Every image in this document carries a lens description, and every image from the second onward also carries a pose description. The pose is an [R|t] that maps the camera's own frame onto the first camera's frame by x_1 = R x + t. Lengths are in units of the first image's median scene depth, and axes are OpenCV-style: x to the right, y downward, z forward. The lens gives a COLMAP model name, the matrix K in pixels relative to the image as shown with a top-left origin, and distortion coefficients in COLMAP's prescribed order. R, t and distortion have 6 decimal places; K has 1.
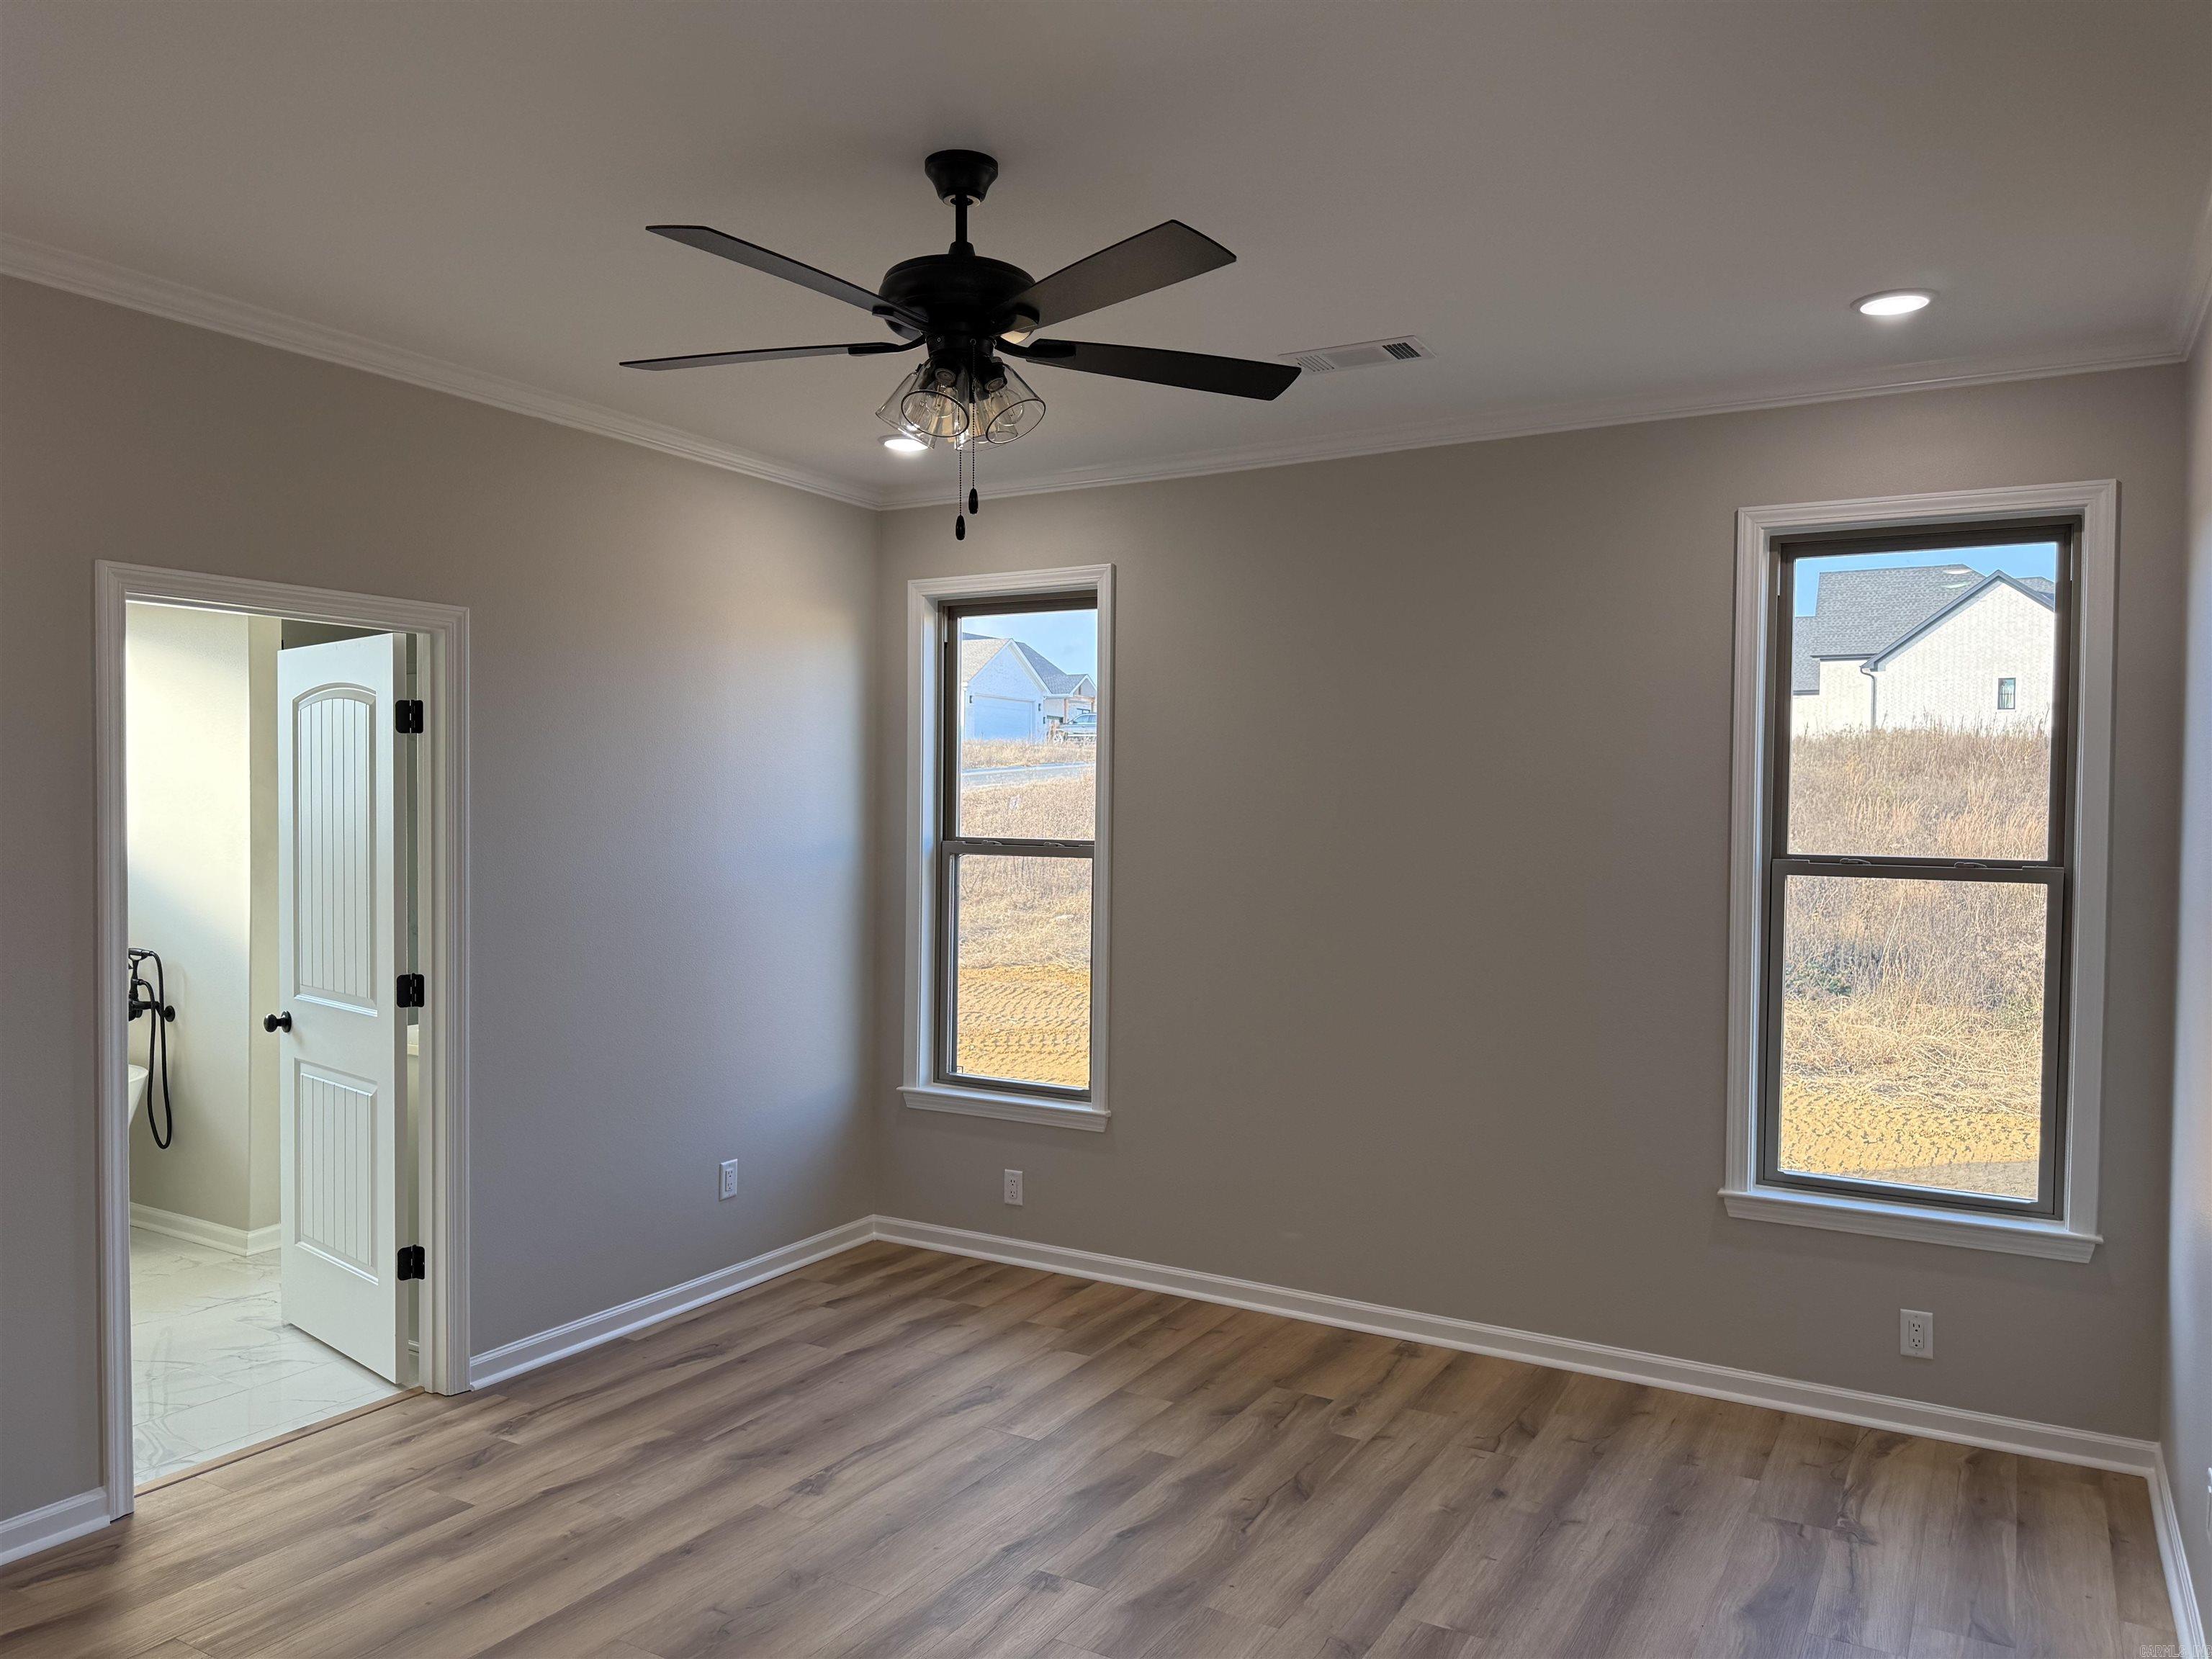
lens RADIAL K [[1522.8, 0, 1089.9], [0, 1522.8, 853.0], [0, 0, 1]] dist [-0.000725, -0.009308]
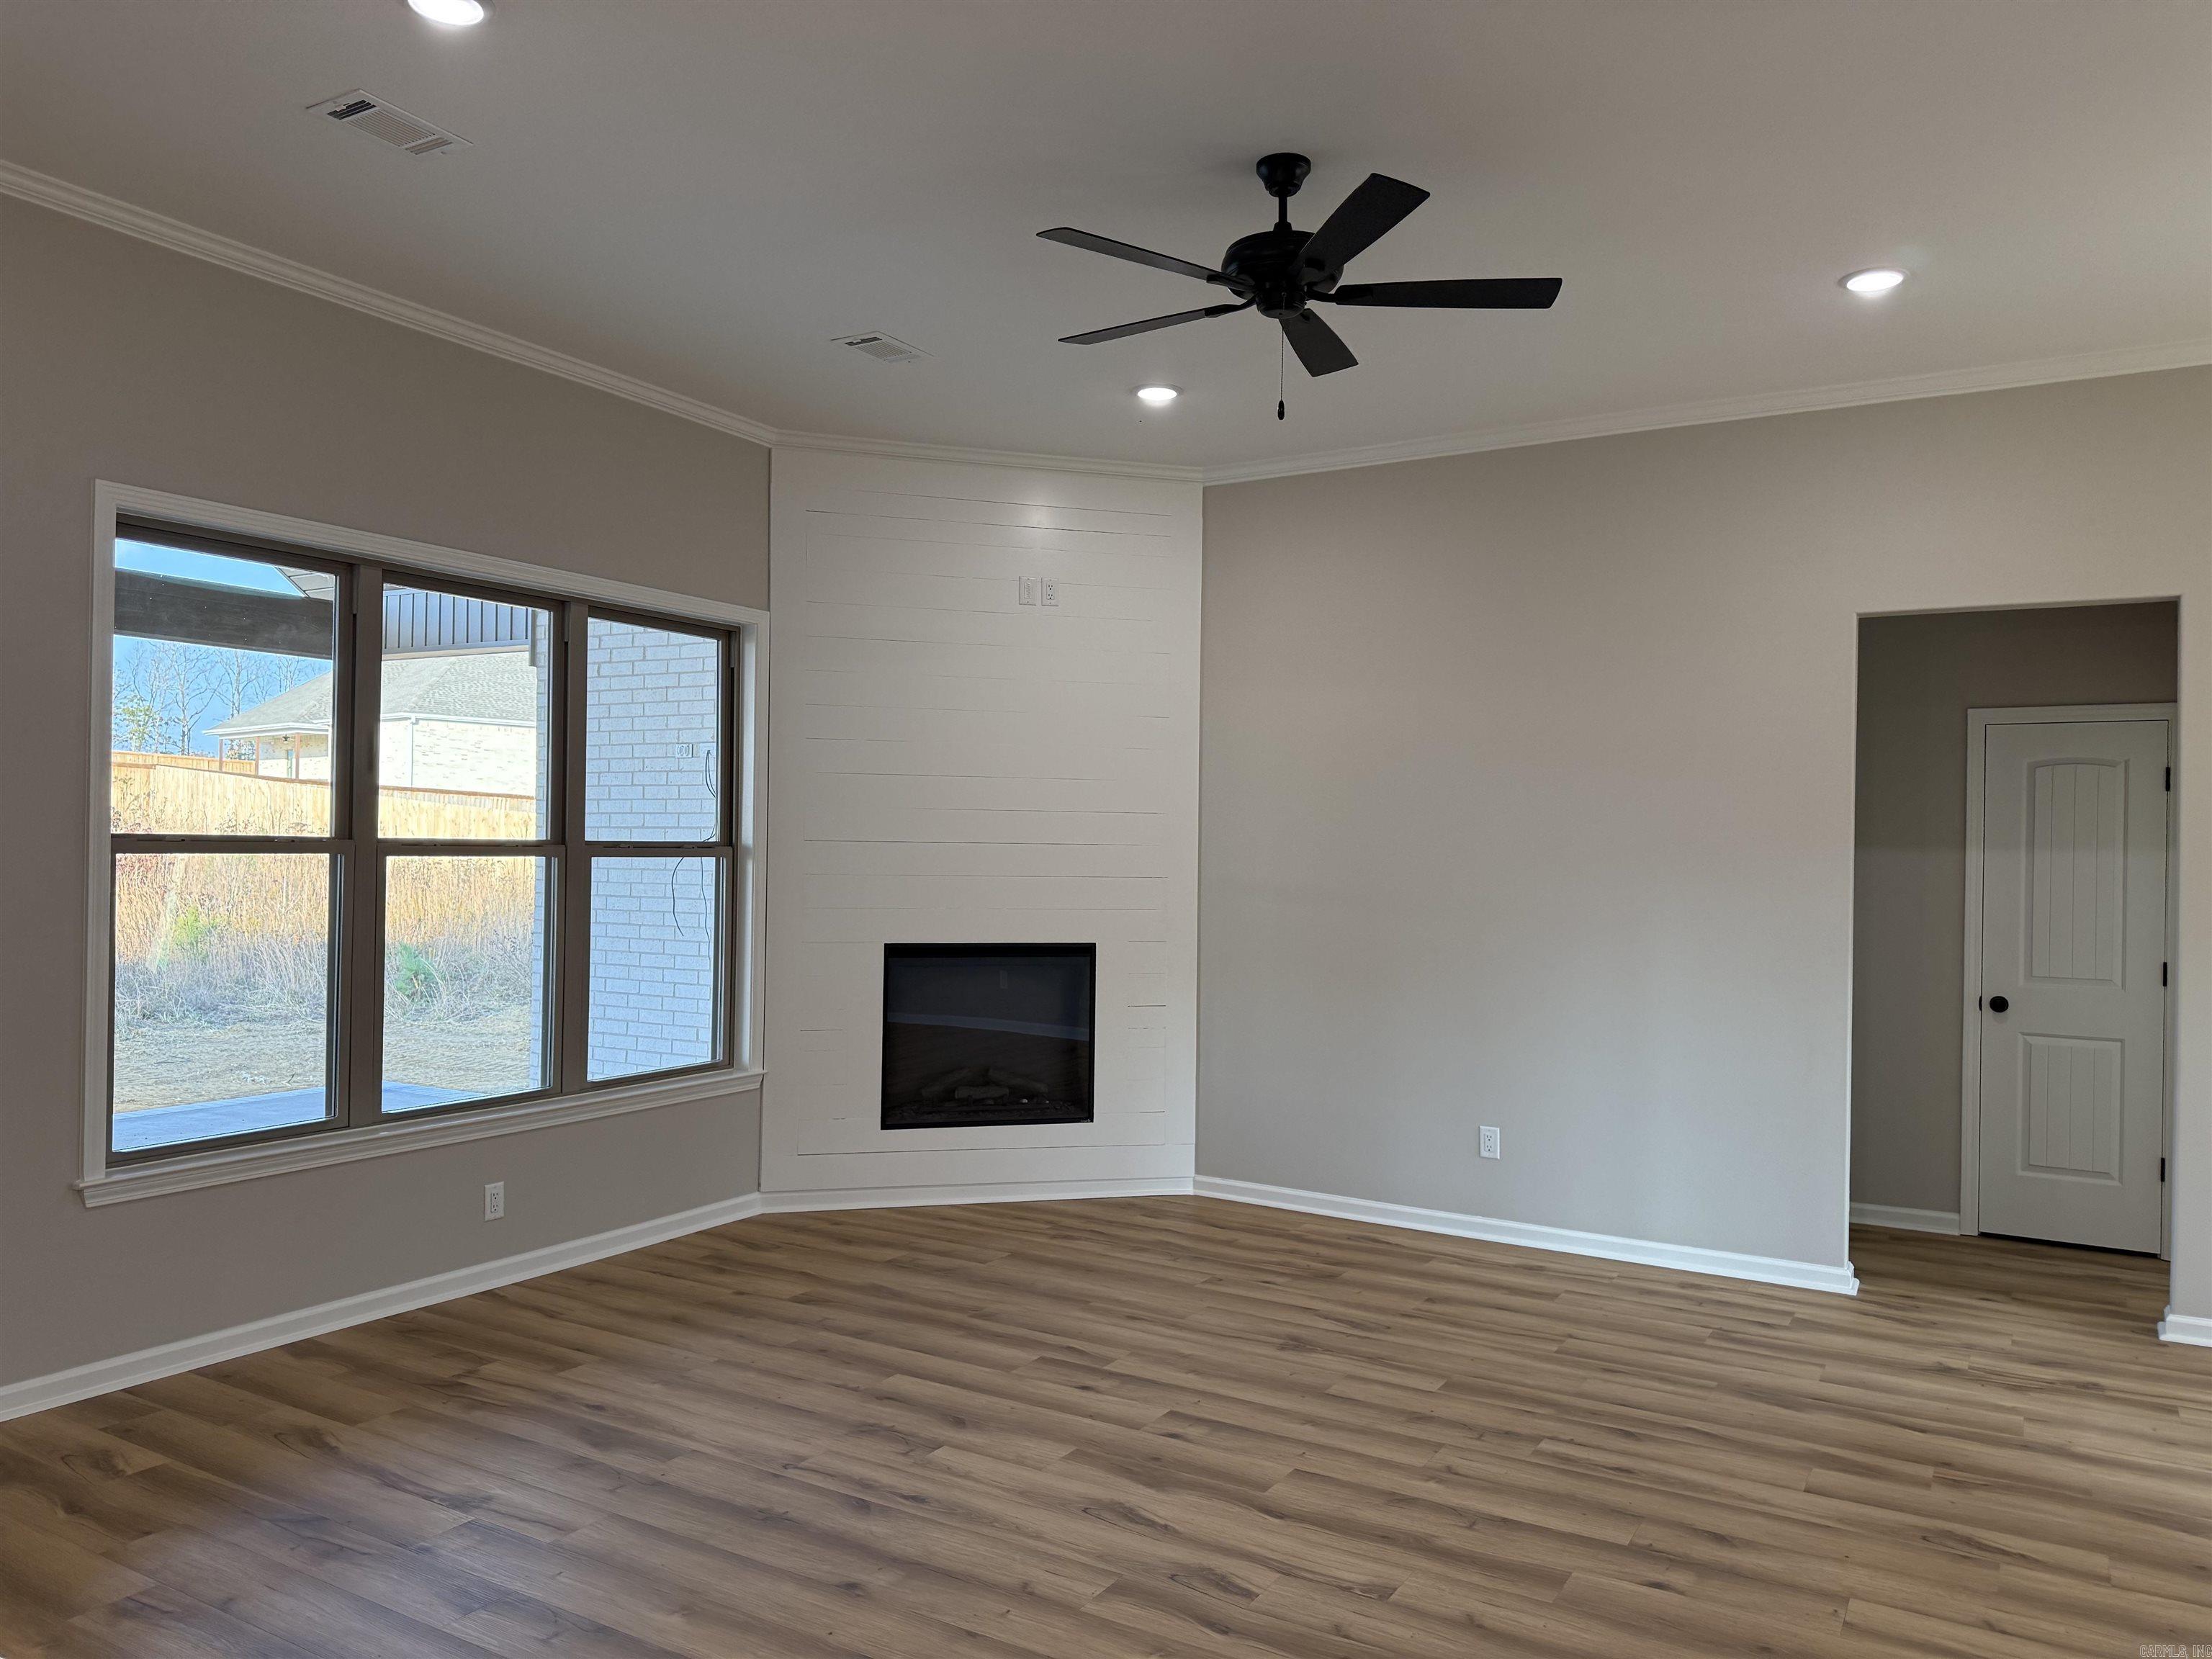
lens RADIAL K [[1522.8, 0, 1126.5], [0, 1522.8, 807.0], [0, 0, 1]] dist [-0.000725, -0.009308]
pose [[0.009703, 0.005347, 0.999939, -0.869483], [-0.002885, 0.999982, -0.005320, -0.022502], [-0.999949, -0.002833, 0.009718, 0.524289]]
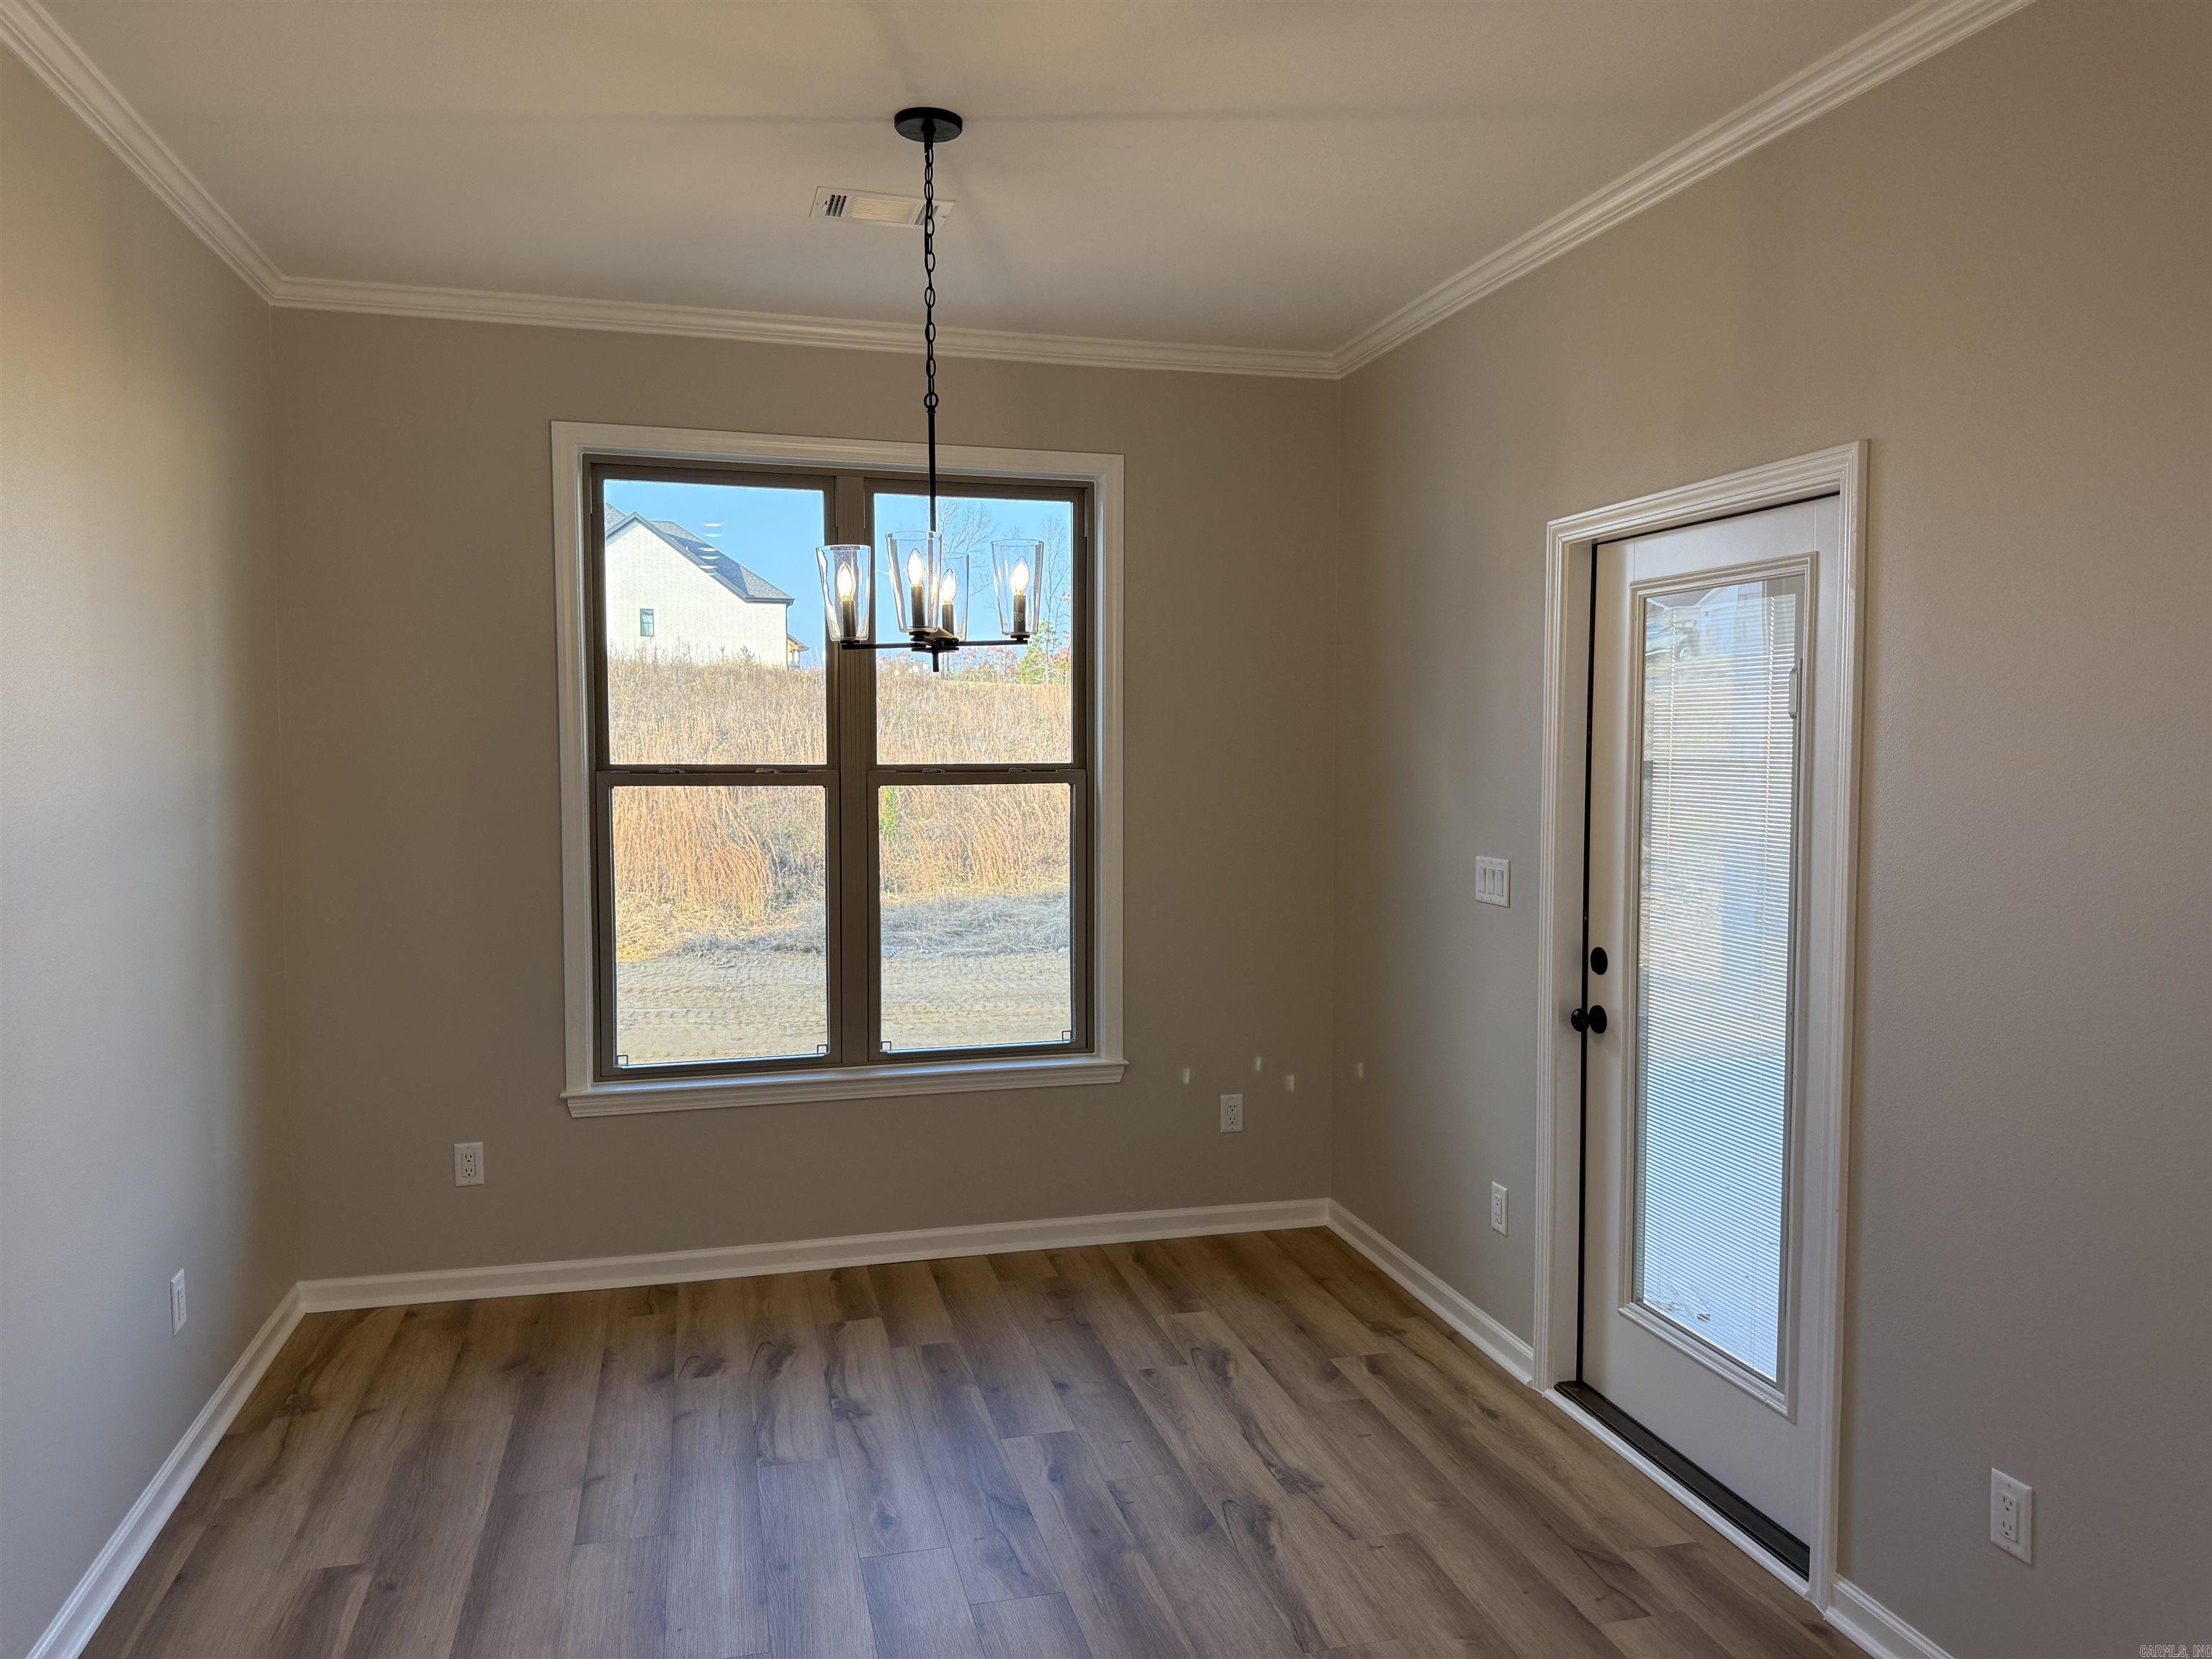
lens RADIAL K [[1522.8, 0, 1090.3], [0, 1522.8, 836.1], [0, 0, 1]] dist [-0.000725, -0.009308]
pose [[0.697374, -0.058336, 0.714329, -0.222133], [0.025297, 0.998064, 0.056811, -0.006029], [-0.716261, -0.021548, 0.697500, 0.122378]]
